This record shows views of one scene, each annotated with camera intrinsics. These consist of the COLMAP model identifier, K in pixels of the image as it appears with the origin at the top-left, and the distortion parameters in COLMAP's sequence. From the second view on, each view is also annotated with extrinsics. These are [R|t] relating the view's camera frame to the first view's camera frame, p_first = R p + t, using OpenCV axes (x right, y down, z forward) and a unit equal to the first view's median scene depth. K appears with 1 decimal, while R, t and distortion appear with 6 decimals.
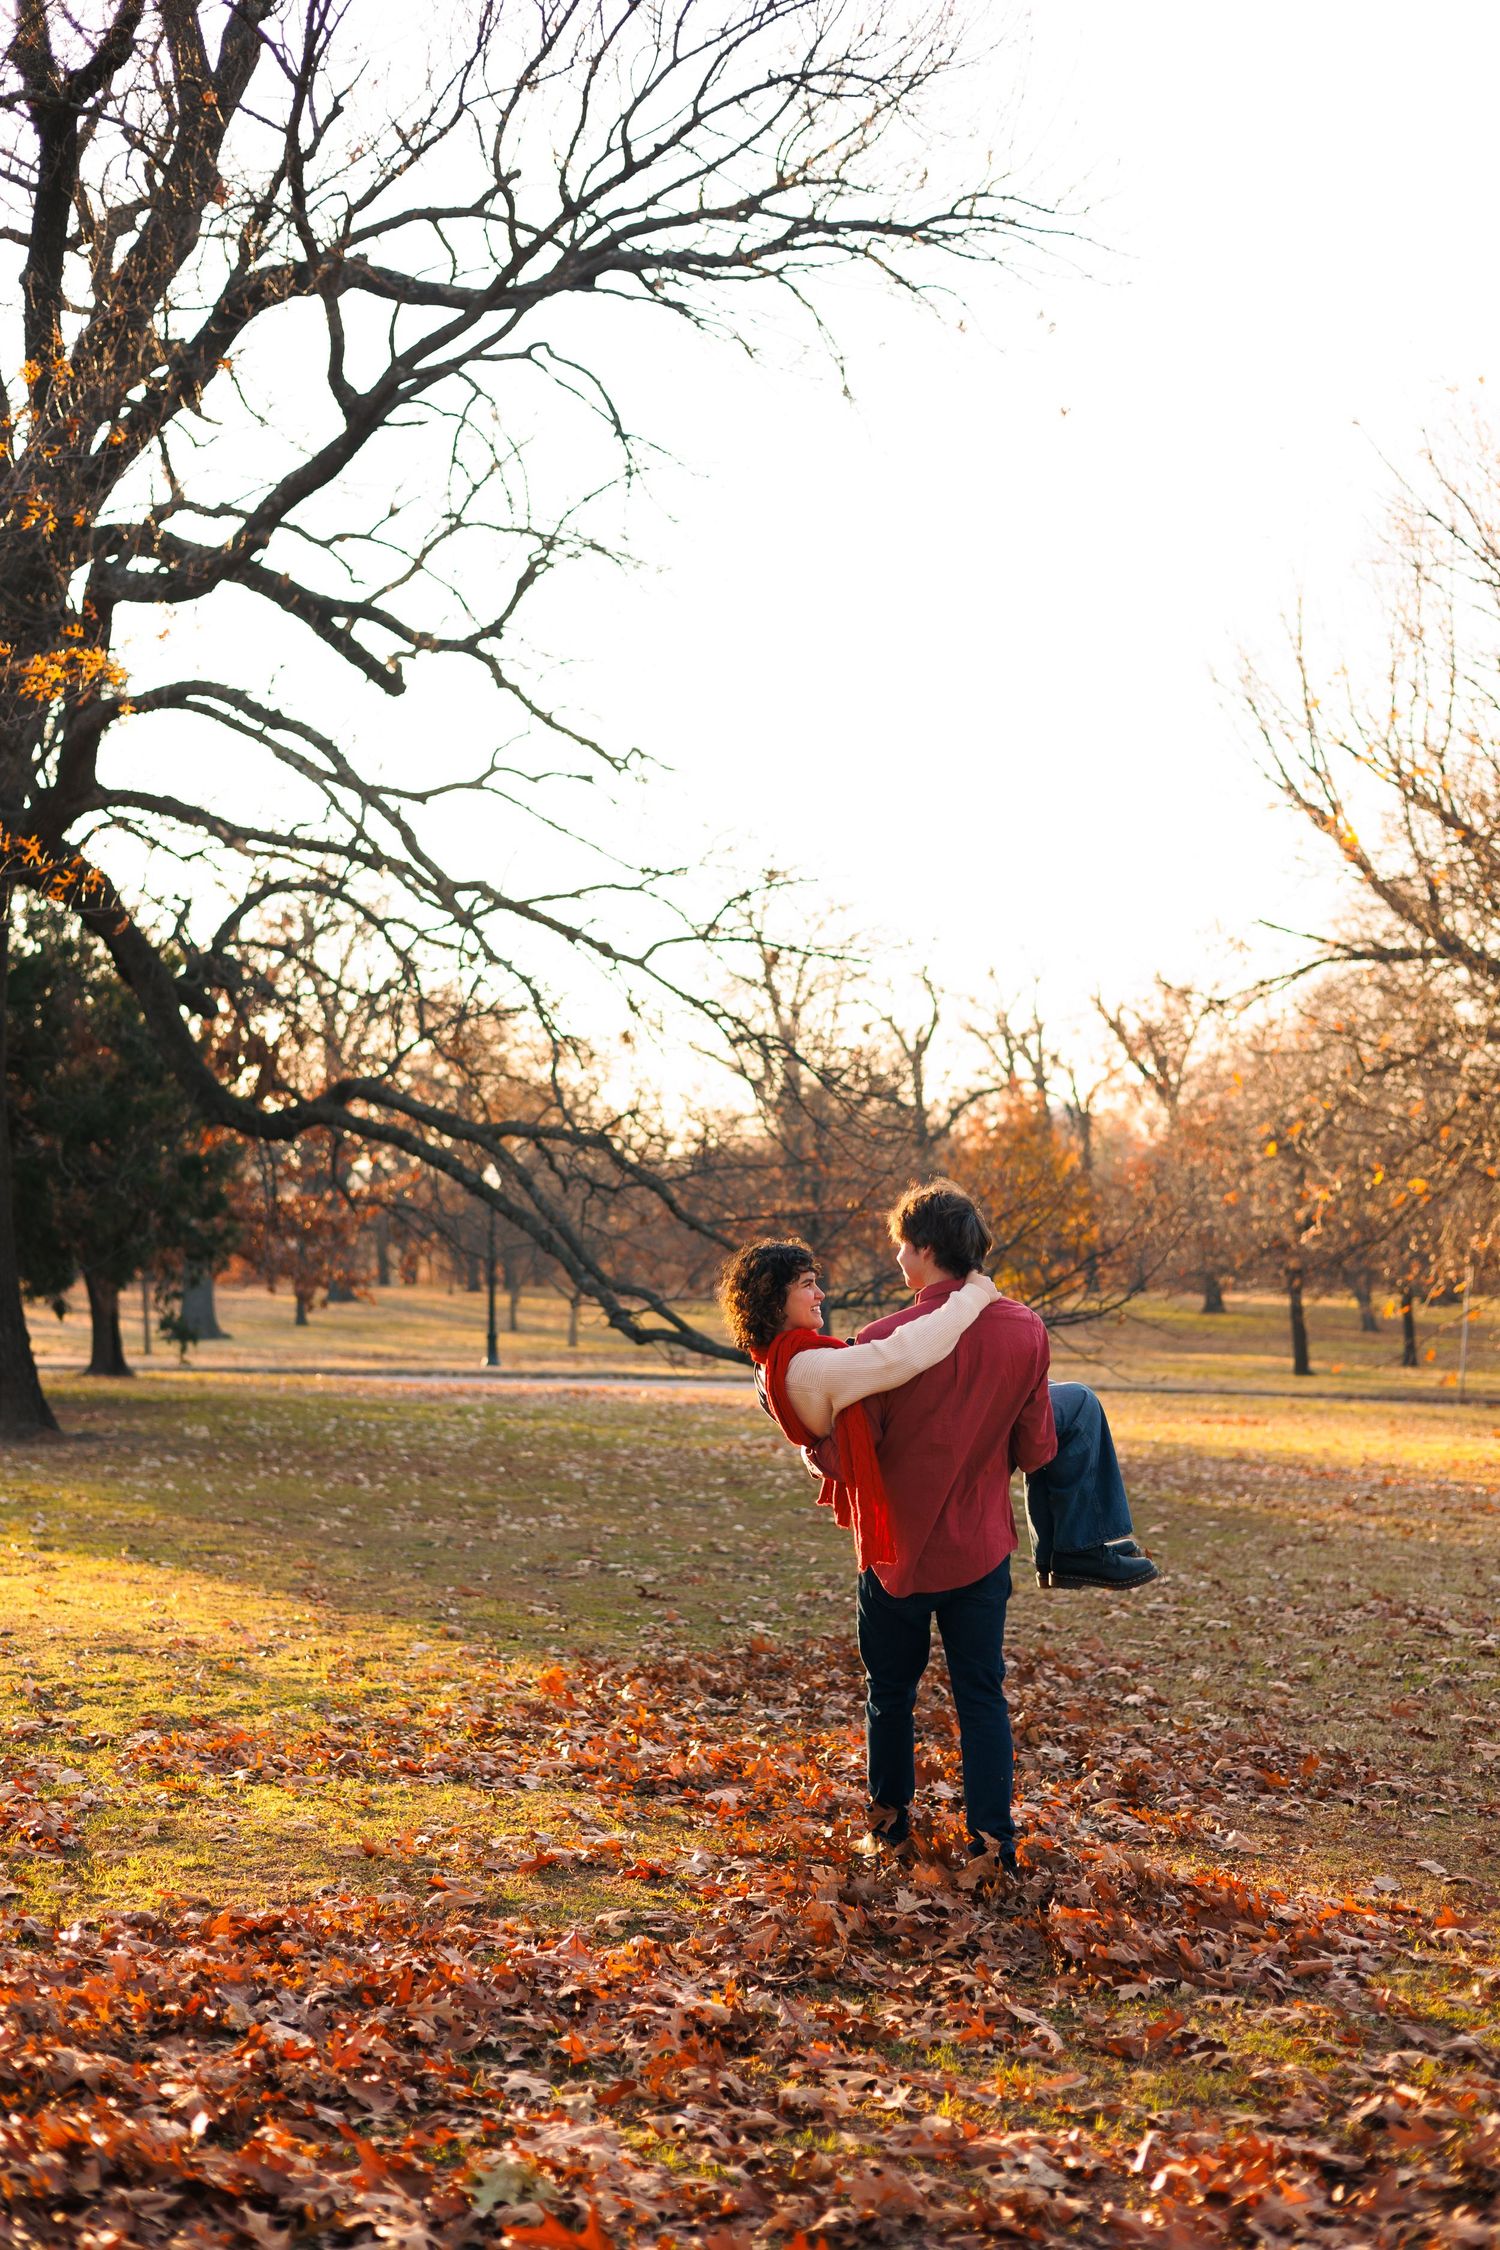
lens RADIAL K [[3241.7, 0, 750.0], [0, 3241.7, 1125.0], [0, 0, 1]] dist [0.004413, 0.117329]
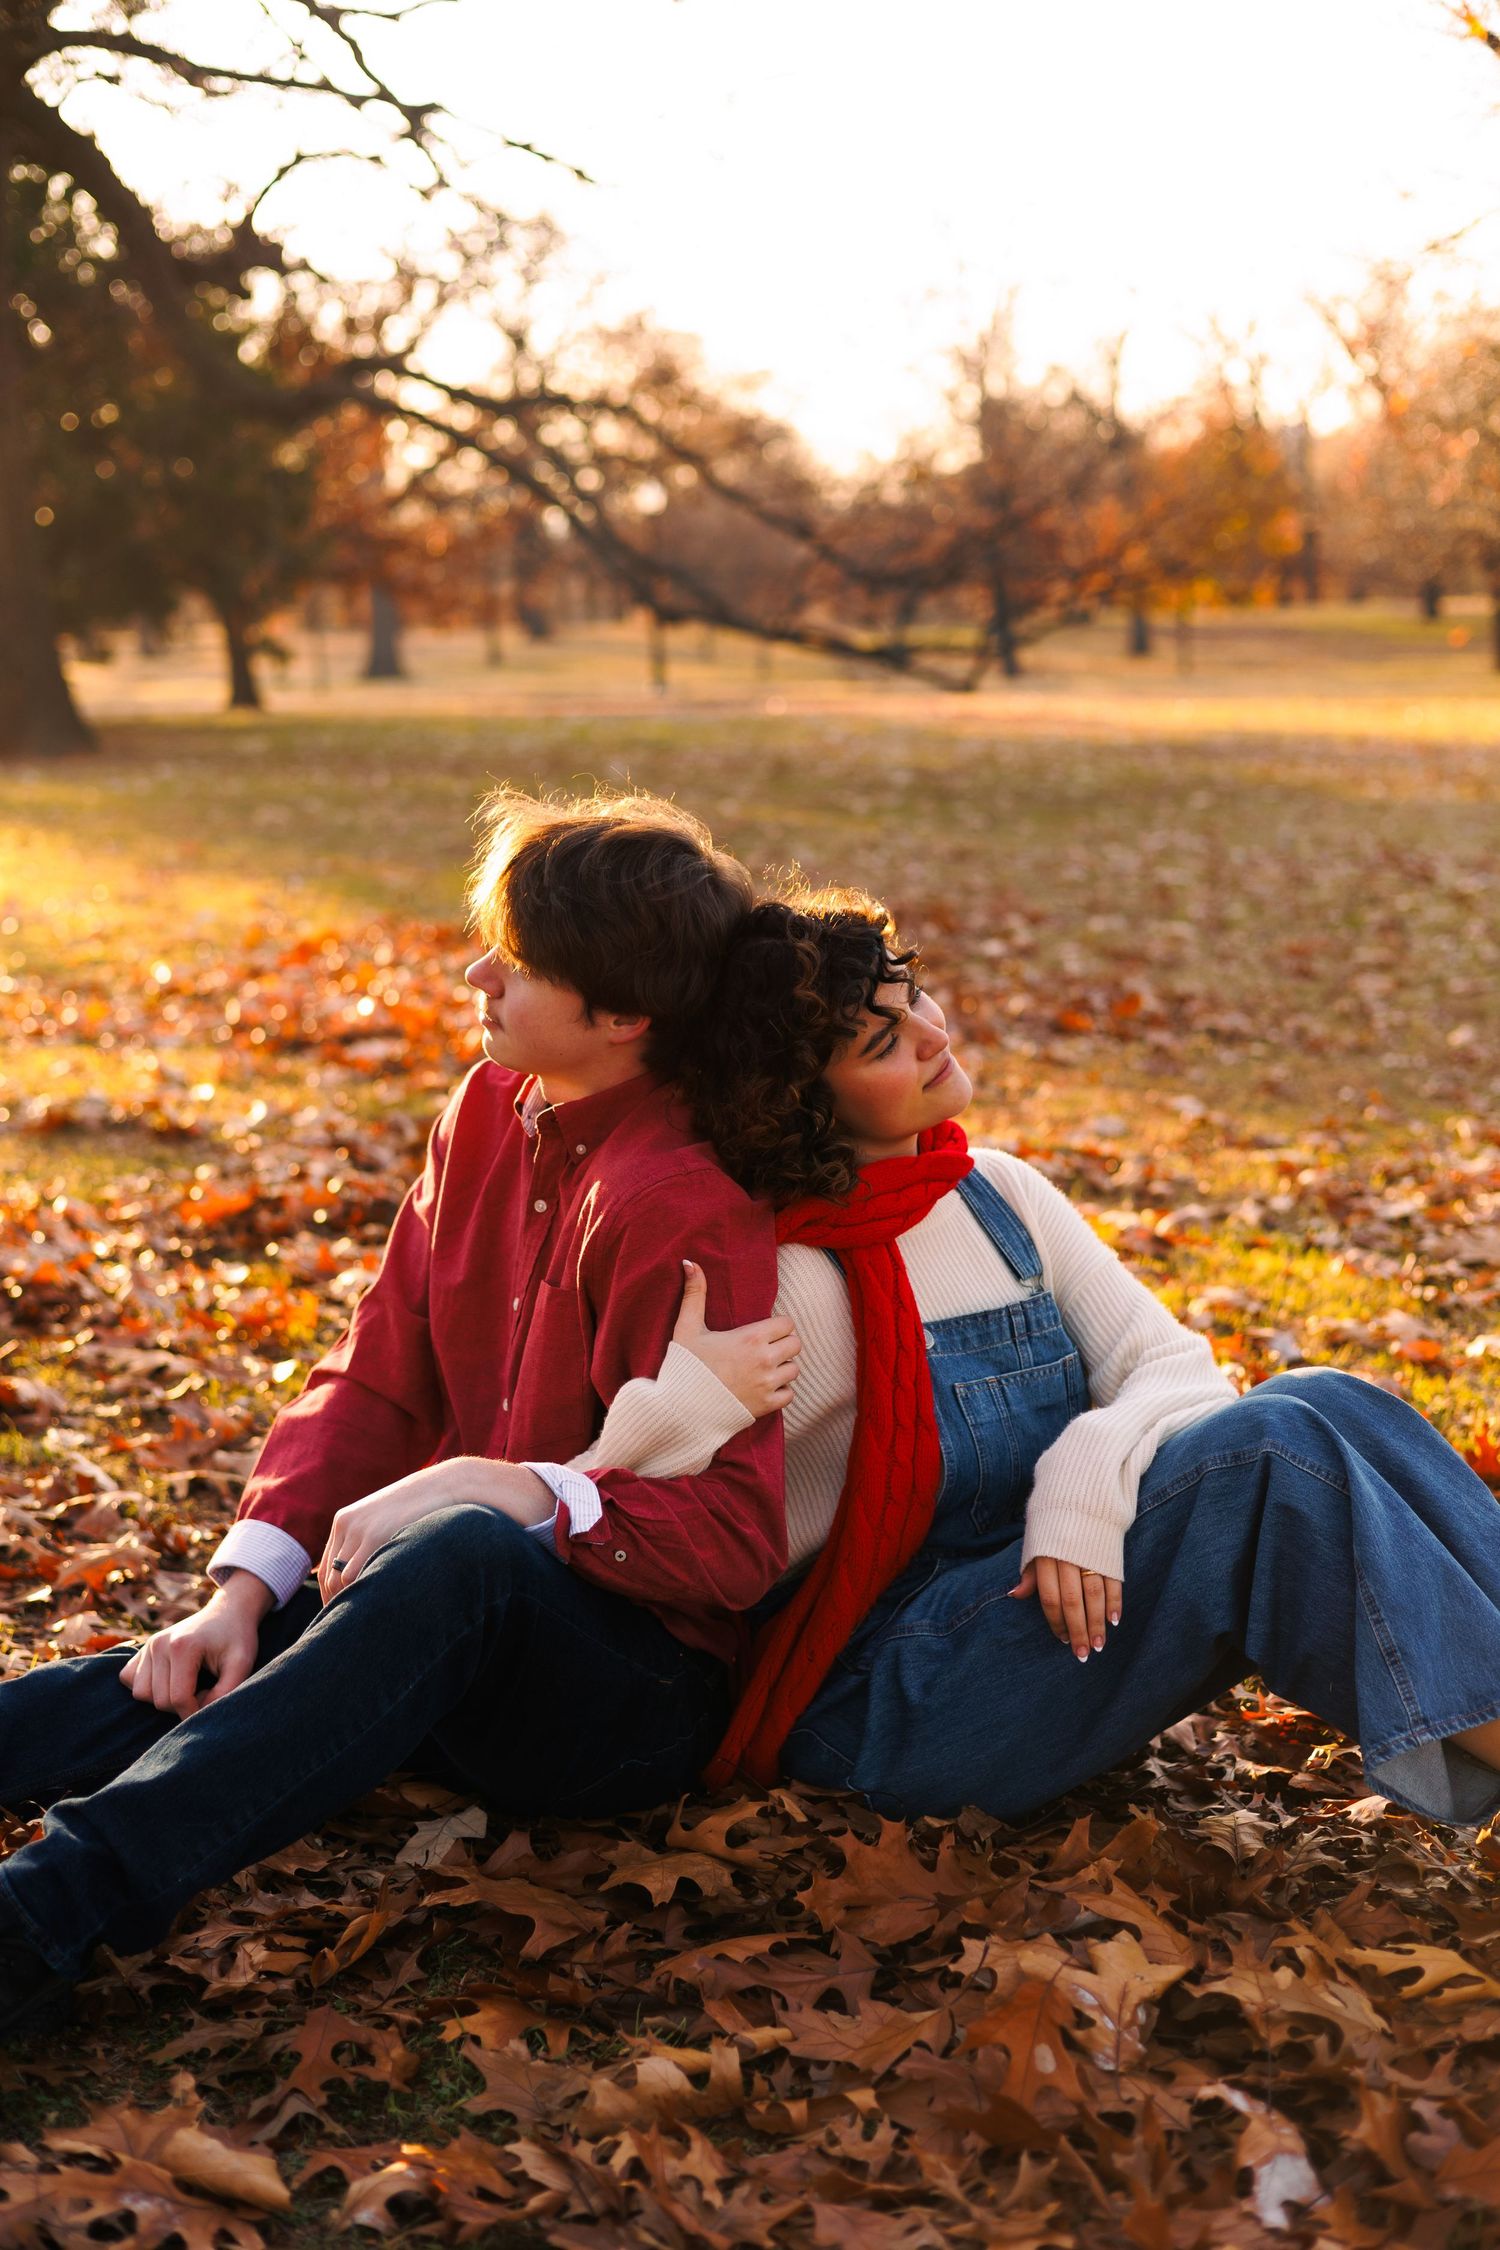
lens RADIAL K [[3186.1, 0, 750.0], [0, 3186.1, 1125.0], [0, 0, 1]] dist [0.007047, 0.064751]
pose [[0.995556, -0.022118, -0.091537, 0.065292], [0.039884, 0.979574, 0.197088, 0.026340], [0.085309, -0.199863, 0.976103, 0.075509]]
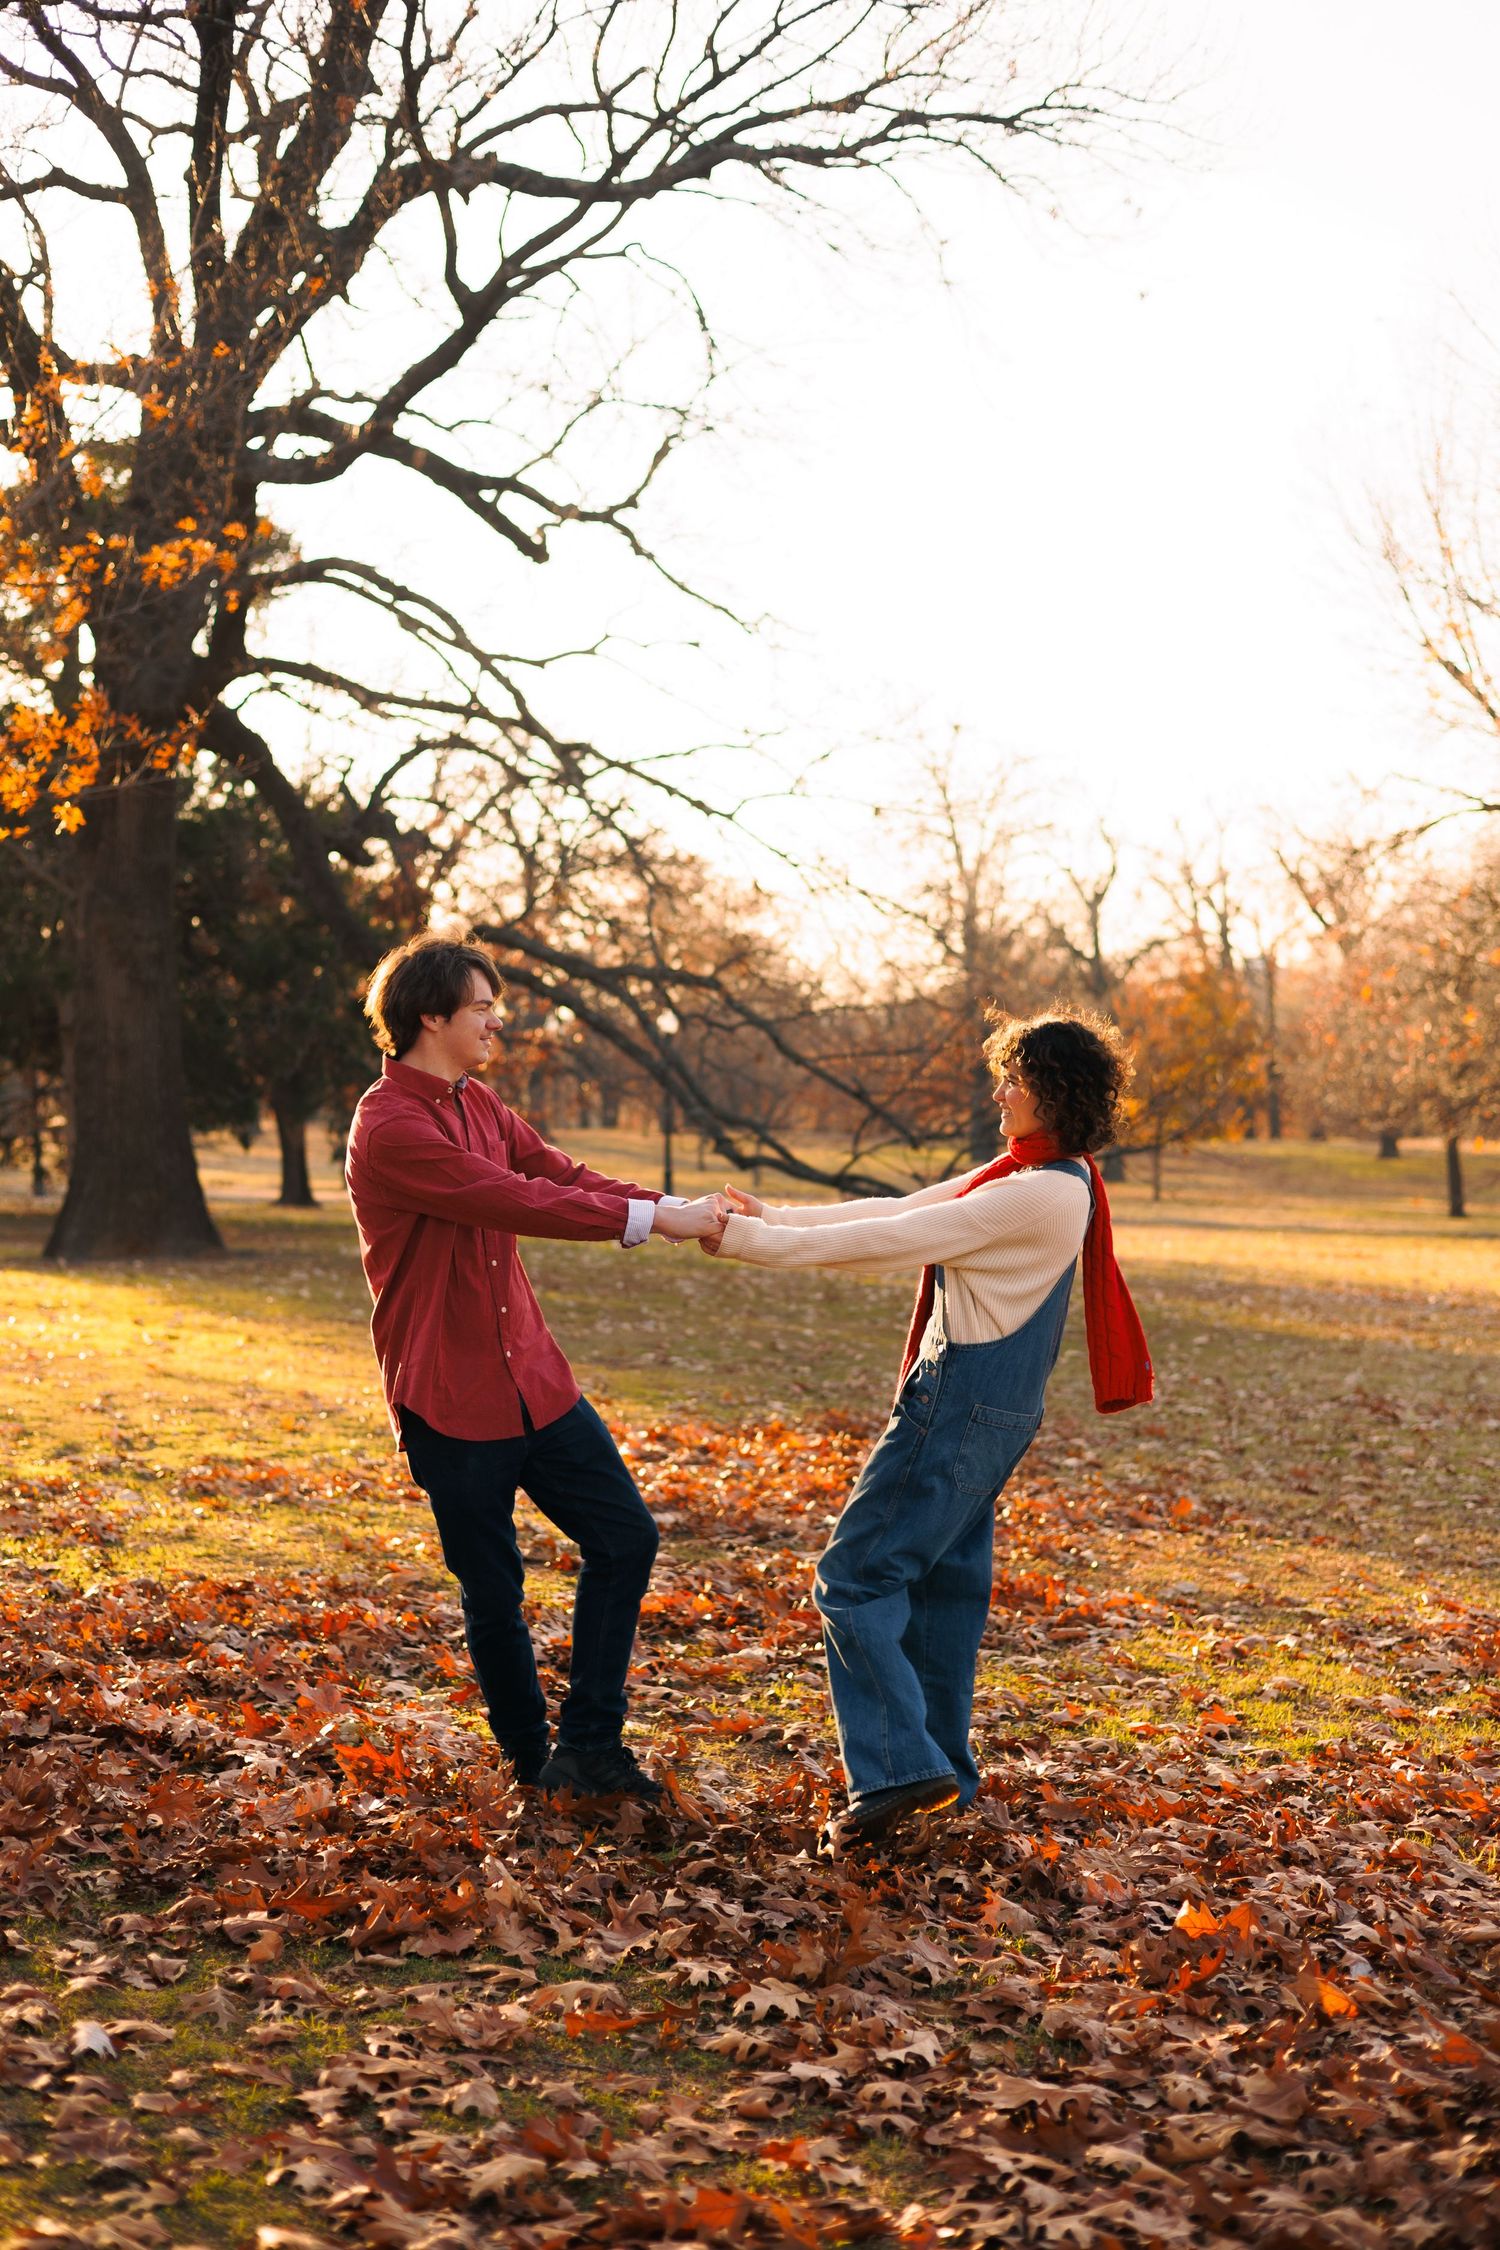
lens RADIAL K [[3241.7, 0, 750.0], [0, 3241.7, 1125.0], [0, 0, 1]] dist [0.004413, 0.117329]
pose [[0.997363, 0.005484, -0.072371, 0.044311], [-0.002176, 0.998952, 0.045714, 0.002914], [0.072546, -0.045436, 0.996330, -0.073865]]
